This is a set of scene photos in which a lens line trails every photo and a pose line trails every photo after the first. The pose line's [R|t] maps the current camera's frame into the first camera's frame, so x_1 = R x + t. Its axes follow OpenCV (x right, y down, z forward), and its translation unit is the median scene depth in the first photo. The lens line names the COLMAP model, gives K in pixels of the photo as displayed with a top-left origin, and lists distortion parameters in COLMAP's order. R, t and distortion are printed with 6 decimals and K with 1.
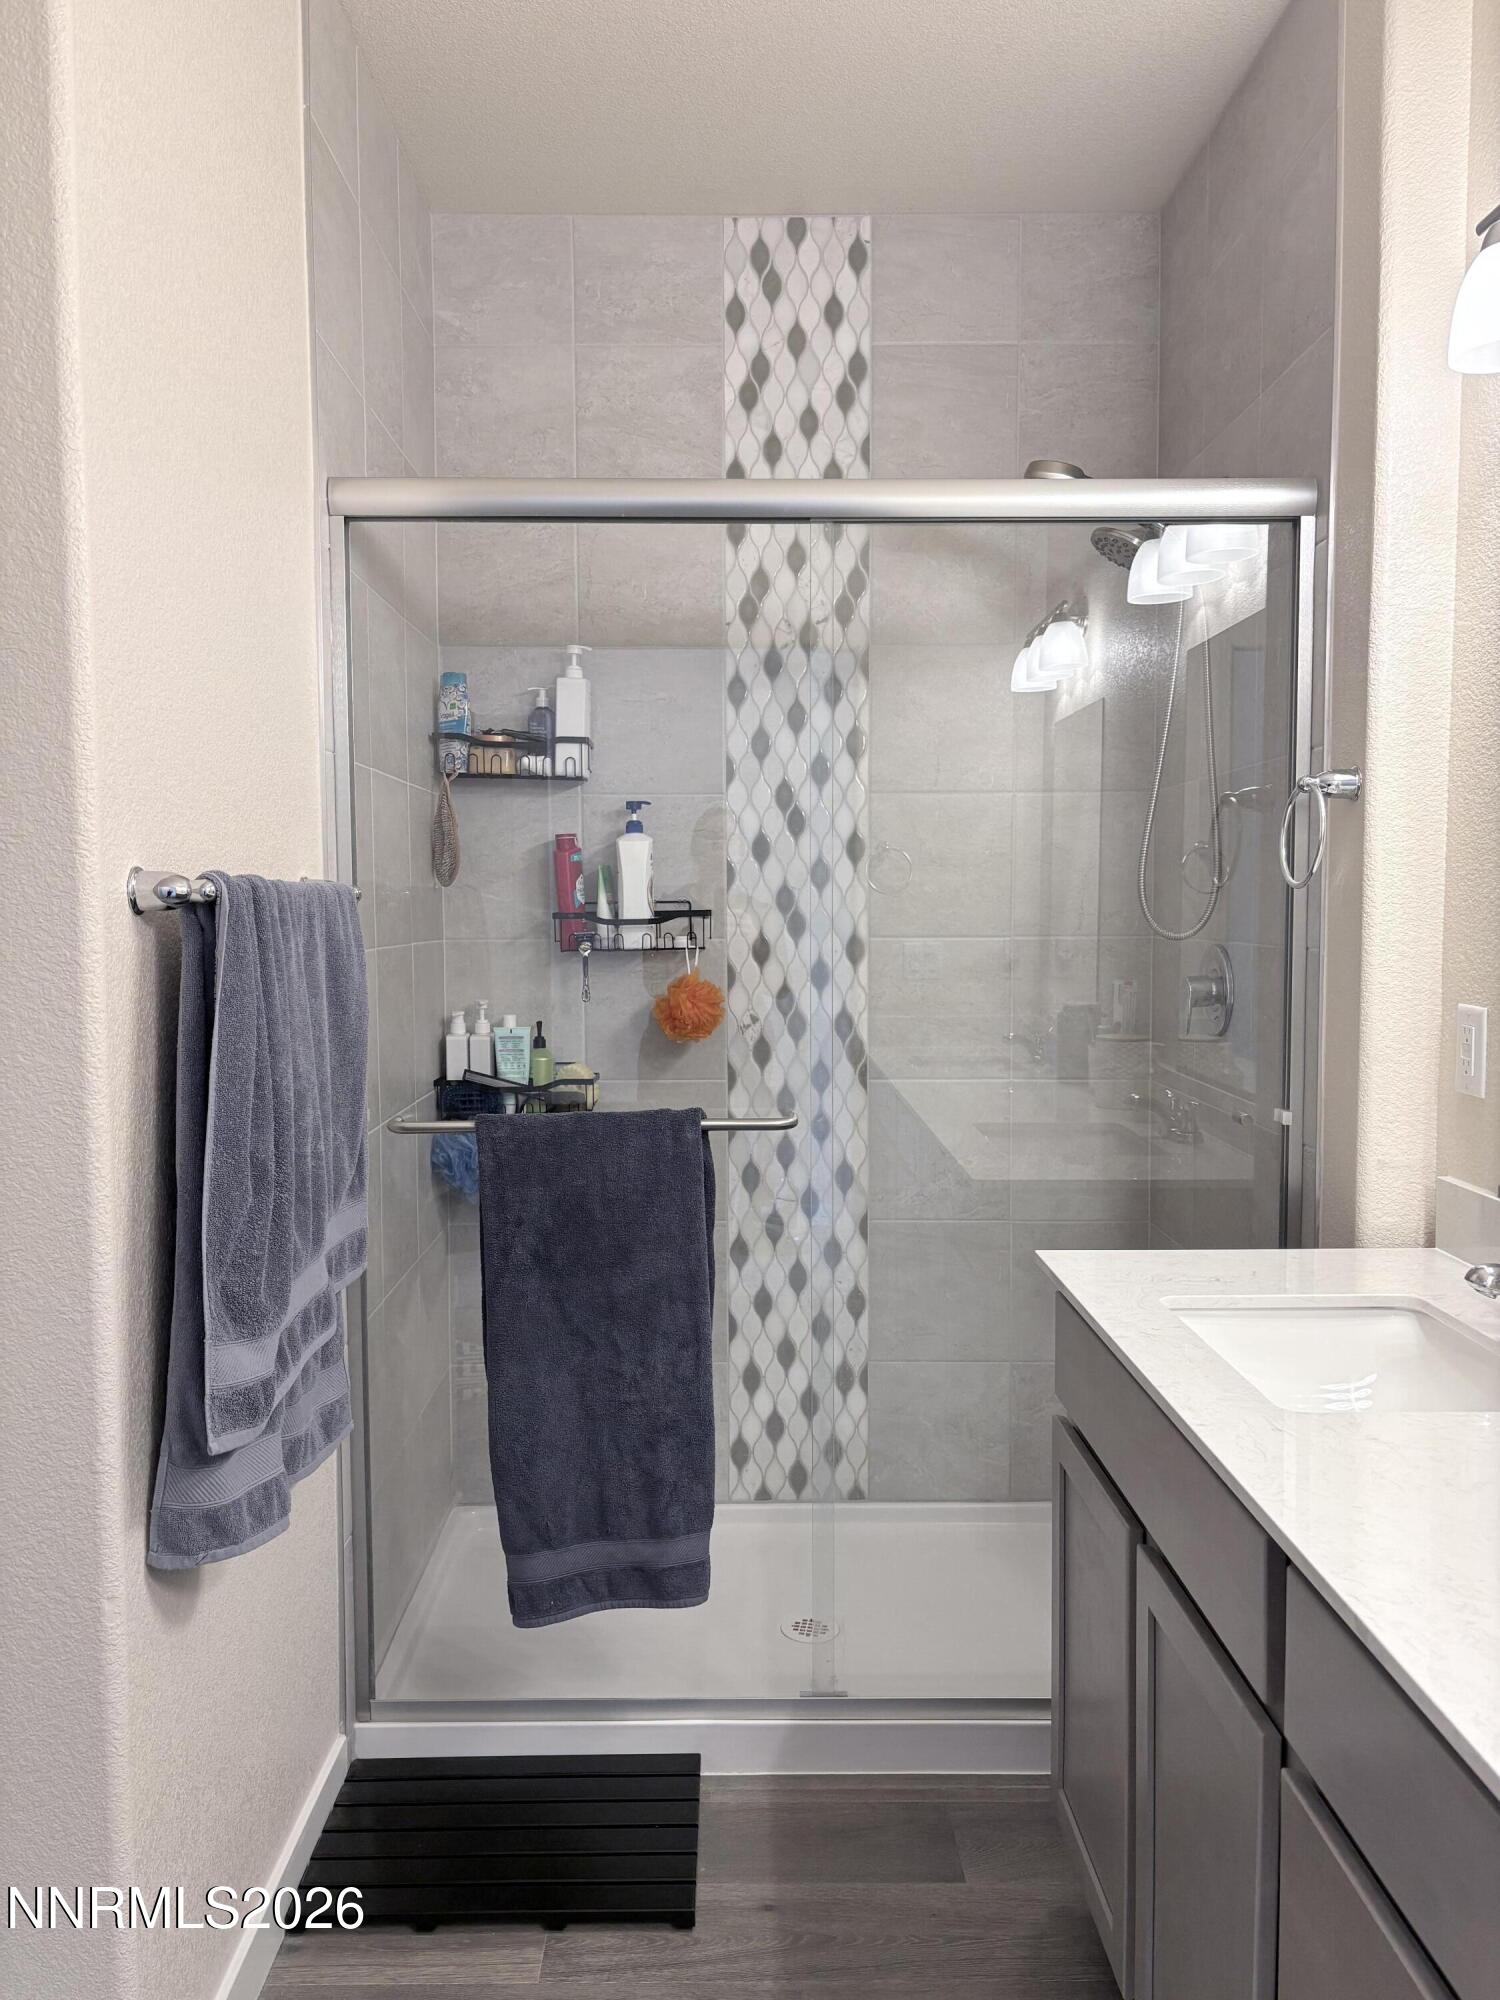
lens RADIAL K [[1502.5, 0, 750.0], [0, 1502.5, 1000.0], [0, 0, 1]] dist [0.063703, -0.096751]
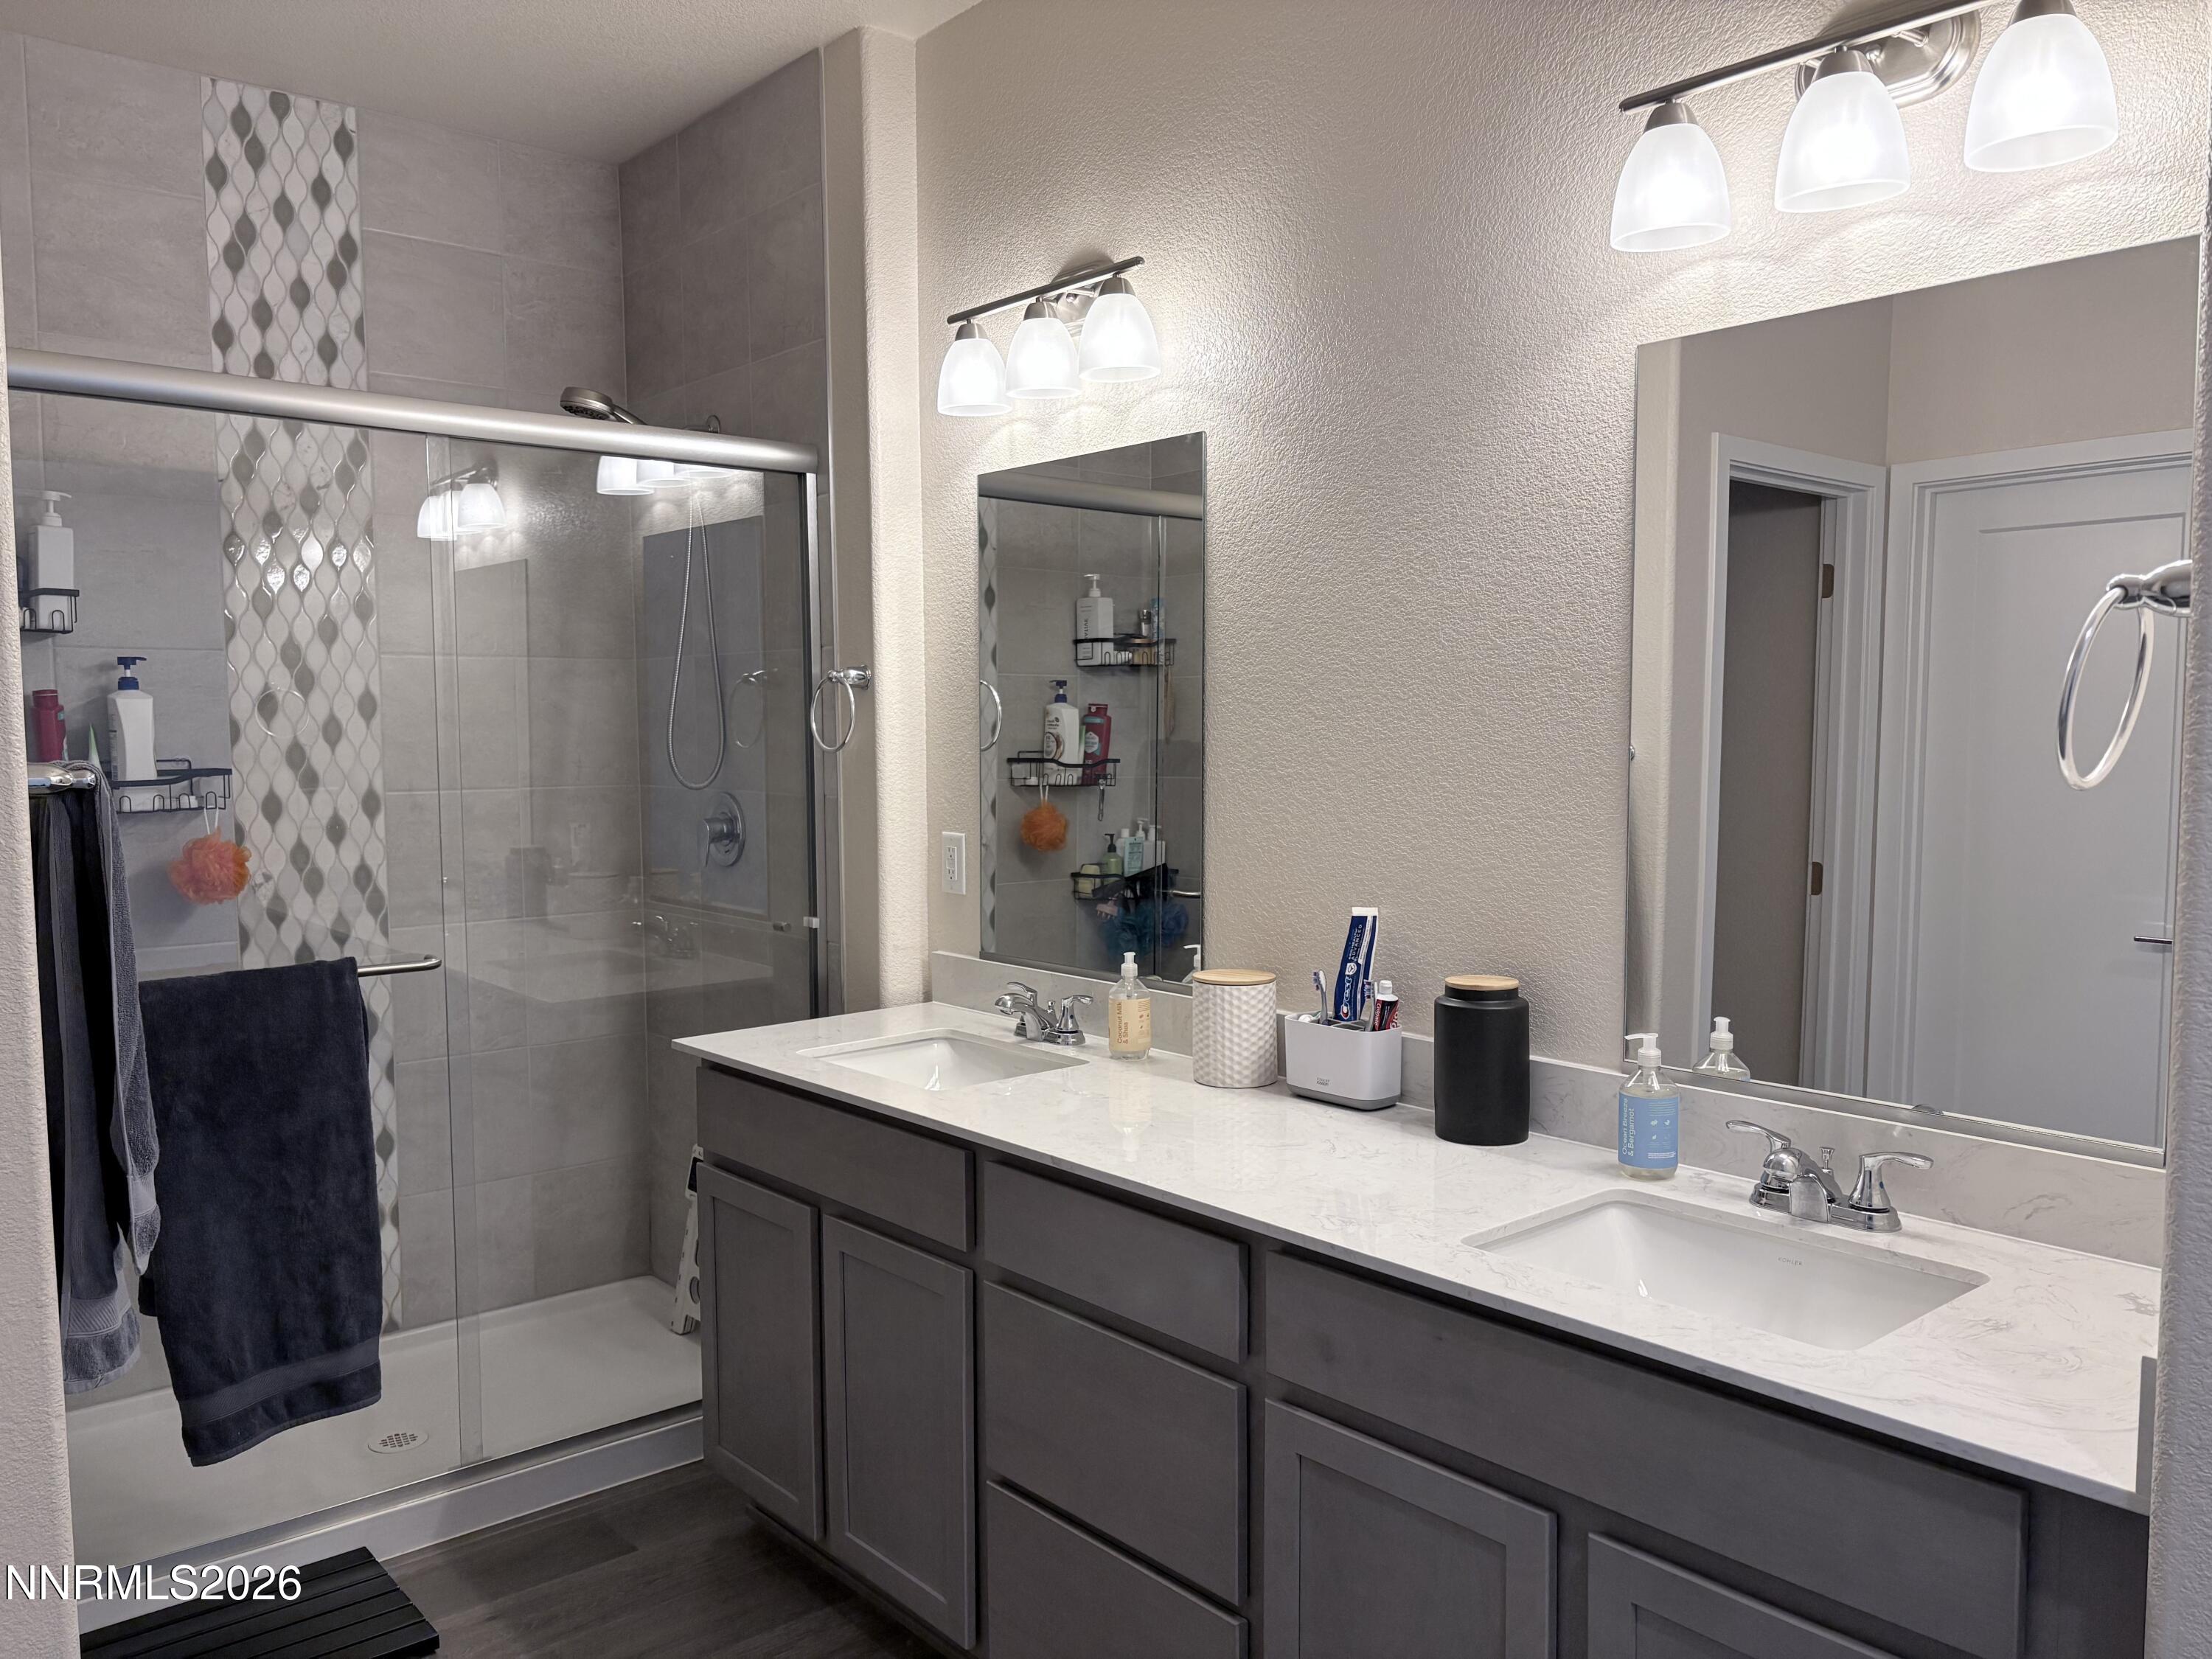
lens RADIAL K [[1661.8, 0, 1106.0], [0, 1661.8, 829.5], [0, 0, 1]] dist [0.063703, -0.096751]
pose [[0.762370, -0.042233, 0.645762, -0.296028], [0.043571, 0.998954, 0.013894, -0.010197], [-0.645673, 0.017544, 0.763413, -0.215632]]
